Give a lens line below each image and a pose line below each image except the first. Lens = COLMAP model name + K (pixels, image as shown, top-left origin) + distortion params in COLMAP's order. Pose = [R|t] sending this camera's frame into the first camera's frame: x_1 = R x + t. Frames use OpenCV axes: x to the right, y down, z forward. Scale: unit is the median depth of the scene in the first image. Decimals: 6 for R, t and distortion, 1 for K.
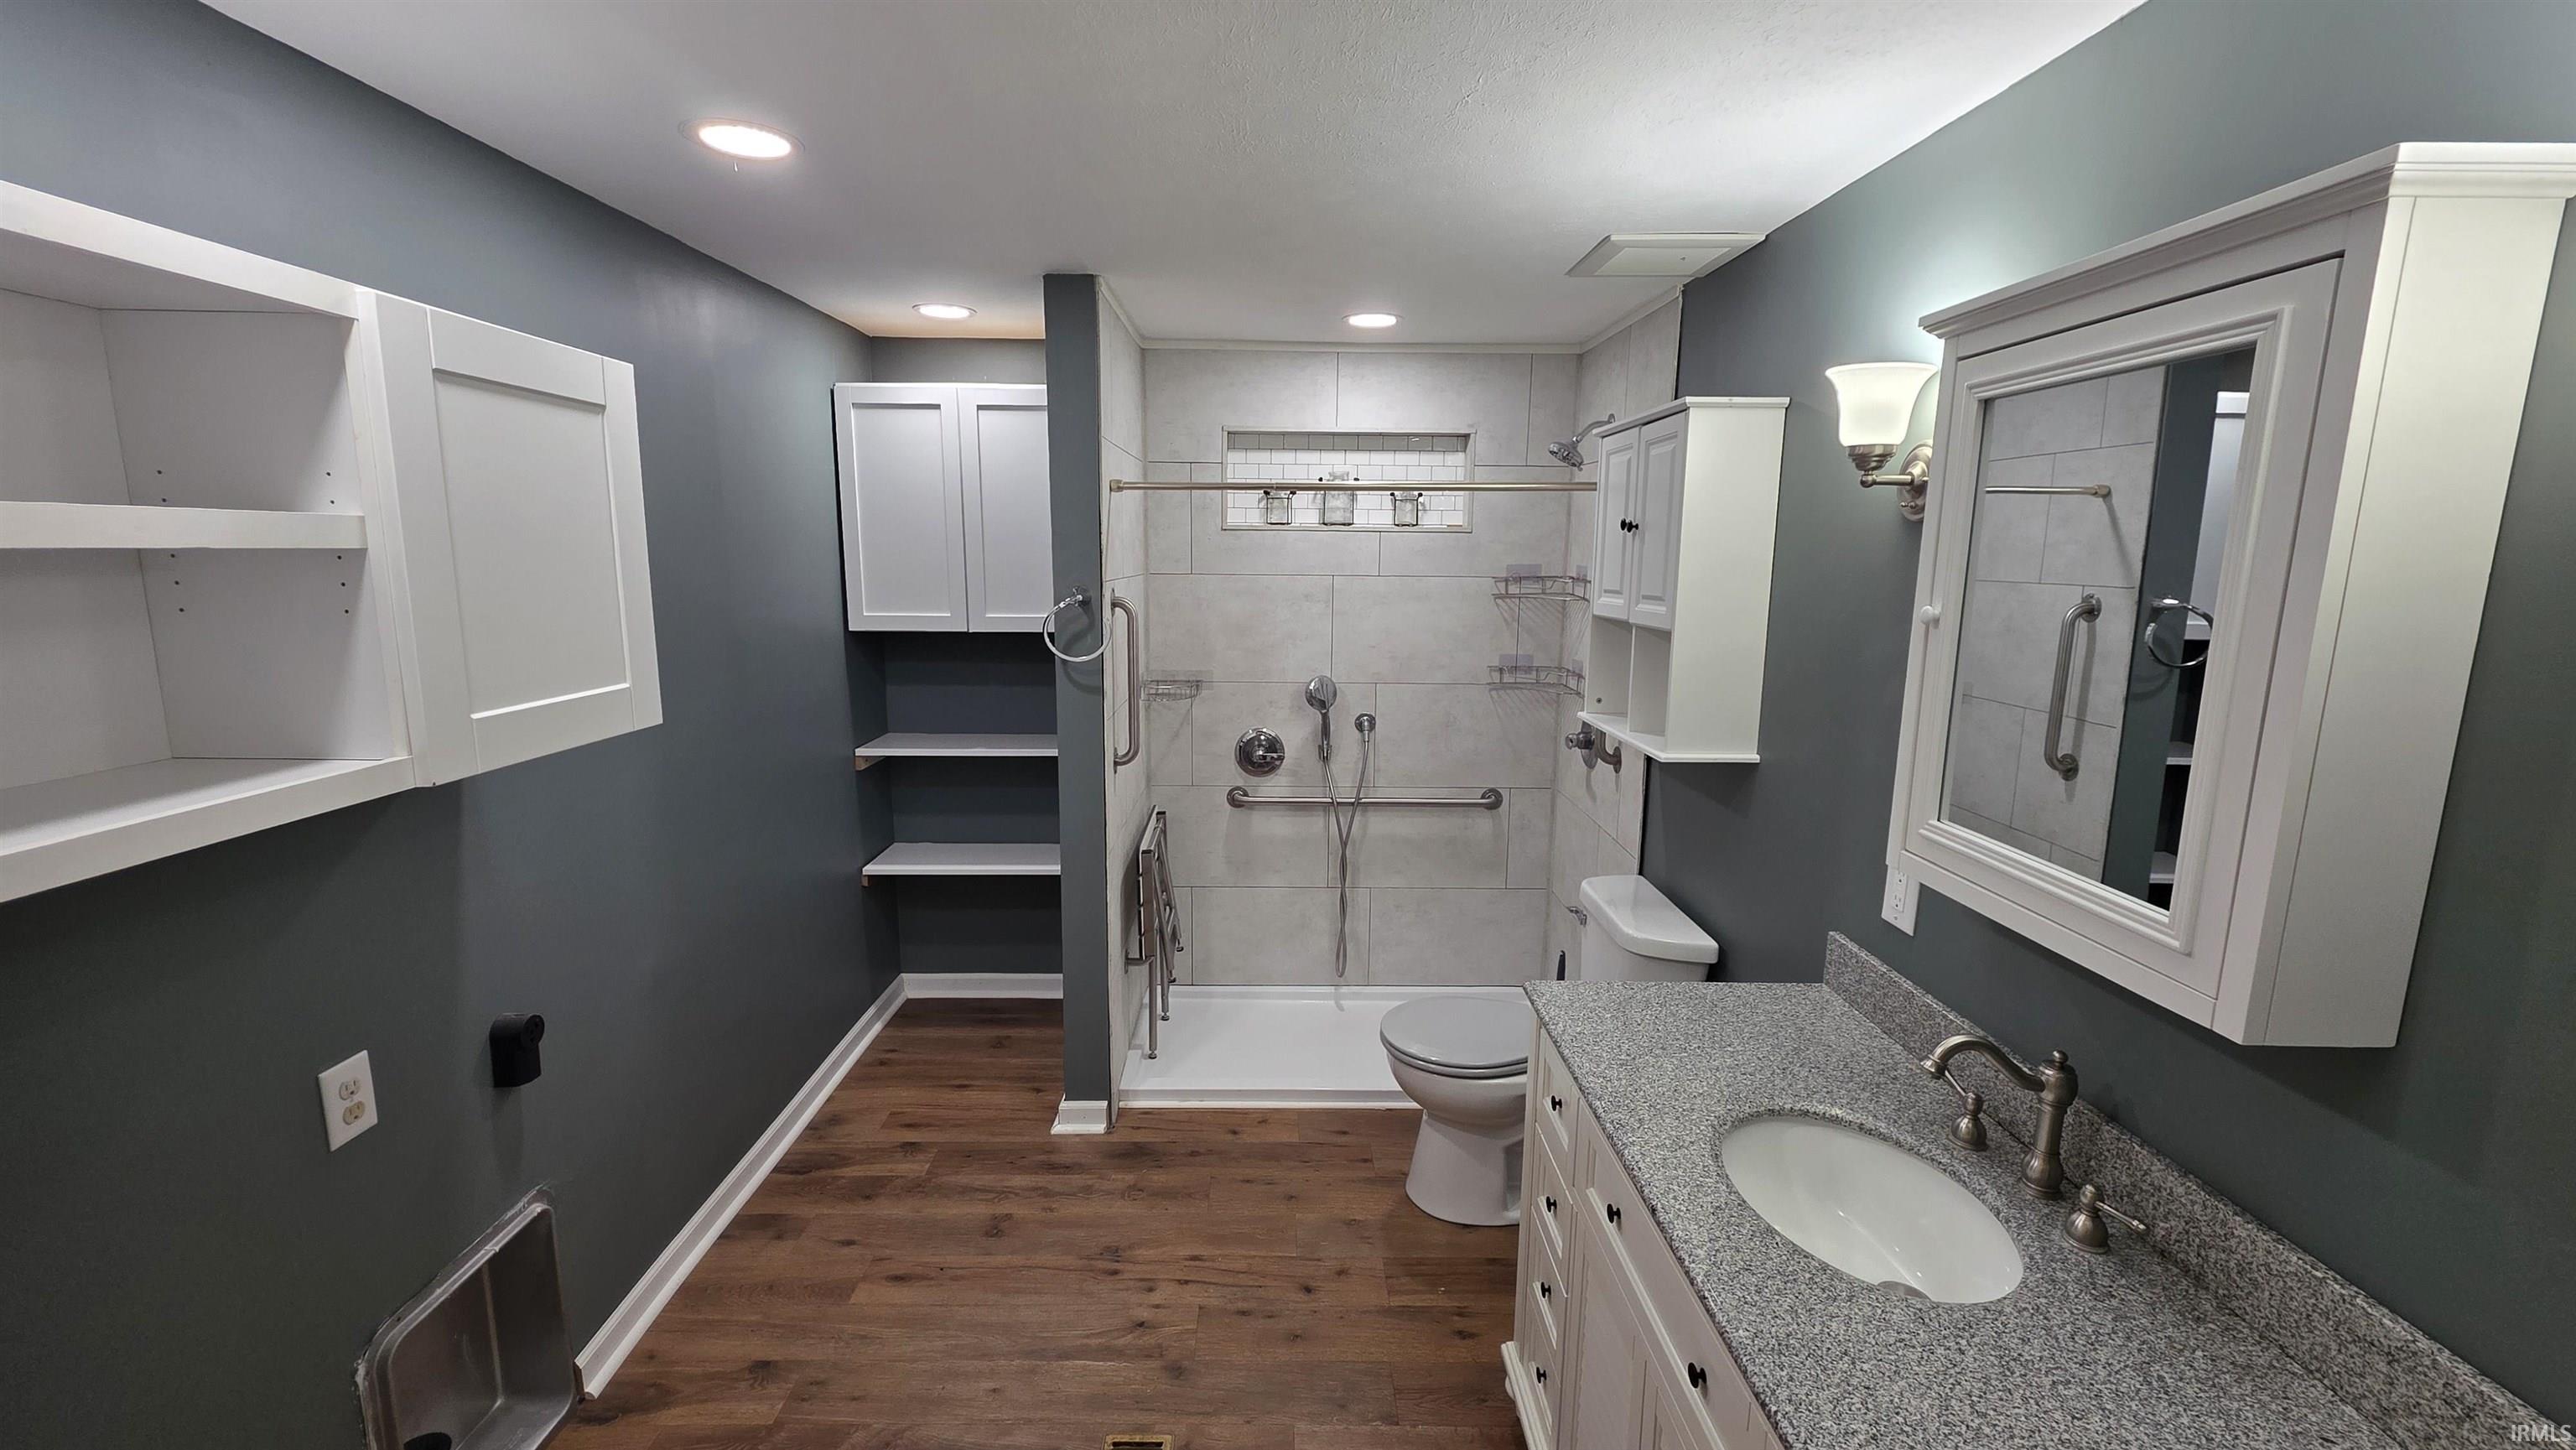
lens RADIAL K [[1023.9, 0, 1287.6], [0, 1023.9, 715.8], [0, 0, 1]] dist [0.006270, -0.002064]
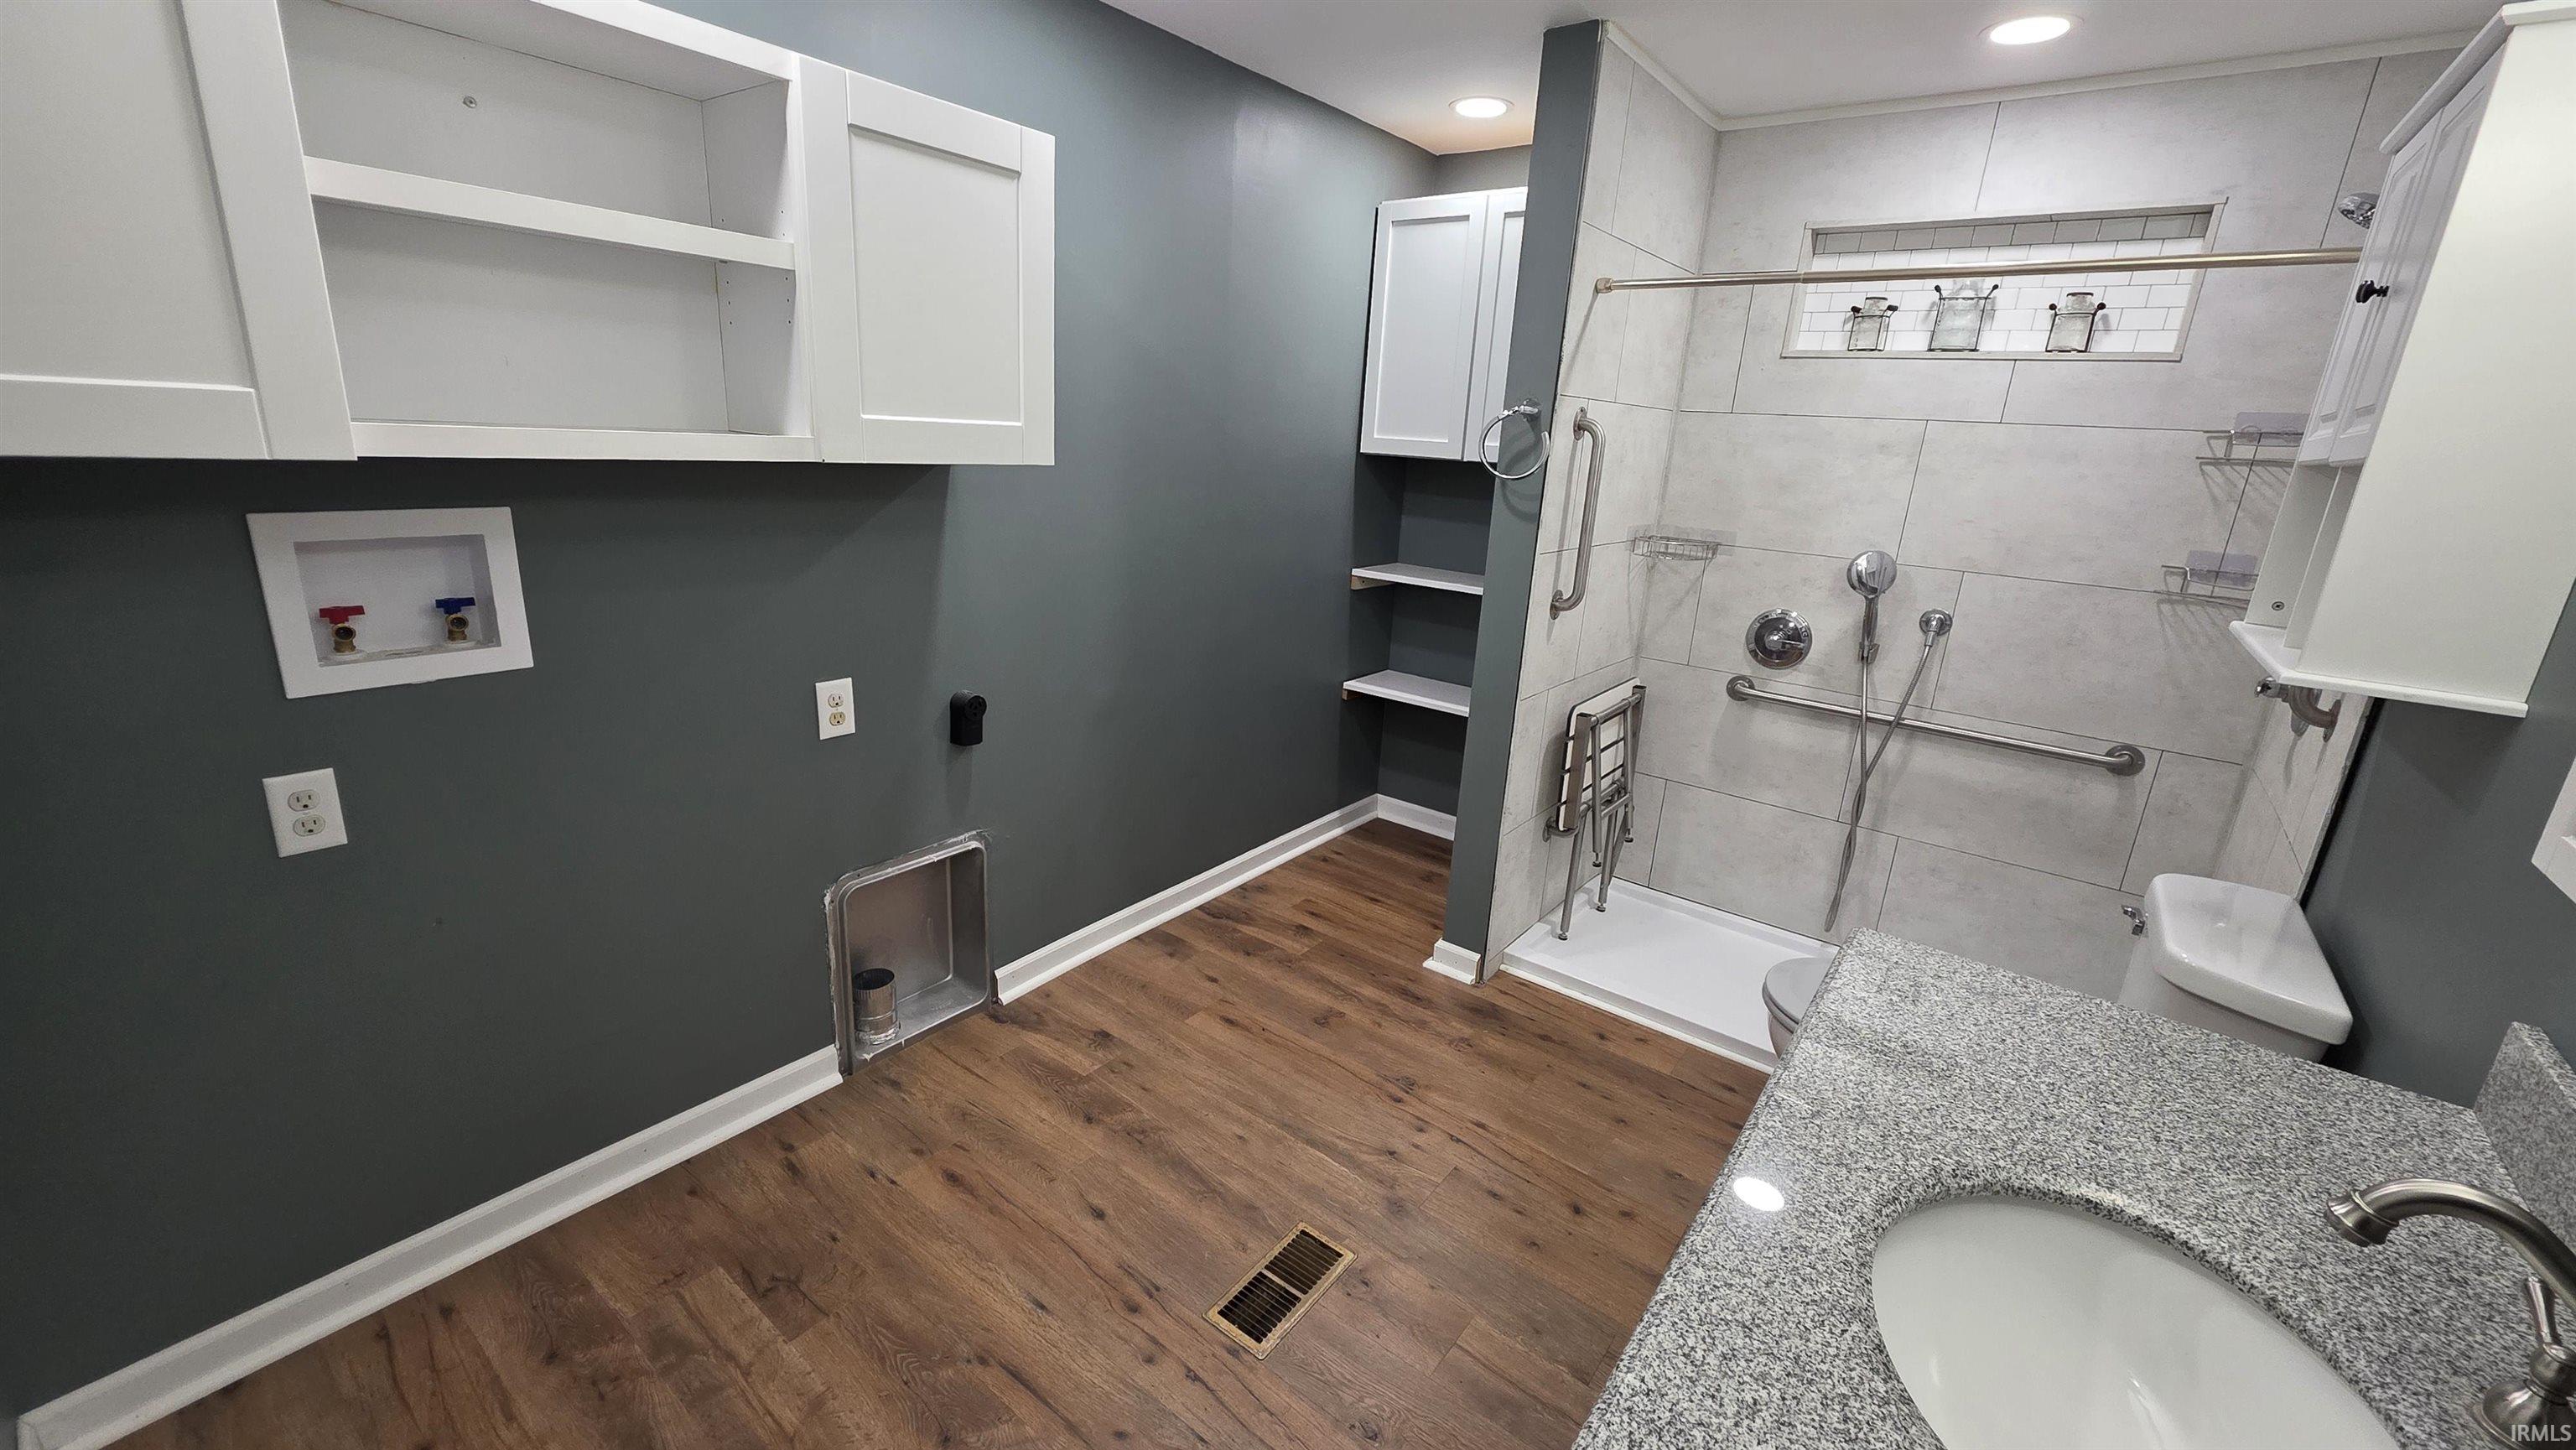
lens RADIAL K [[1023.9, 0, 1284.6], [0, 1023.9, 717.1], [0, 0, 1]] dist [0.006270, -0.002064]
pose [[0.783366, 0.203496, -0.587305, 0.205767], [-0.147854, 0.978773, 0.141924, 0.050336], [0.603719, -0.024344, 0.796826, 0.134342]]
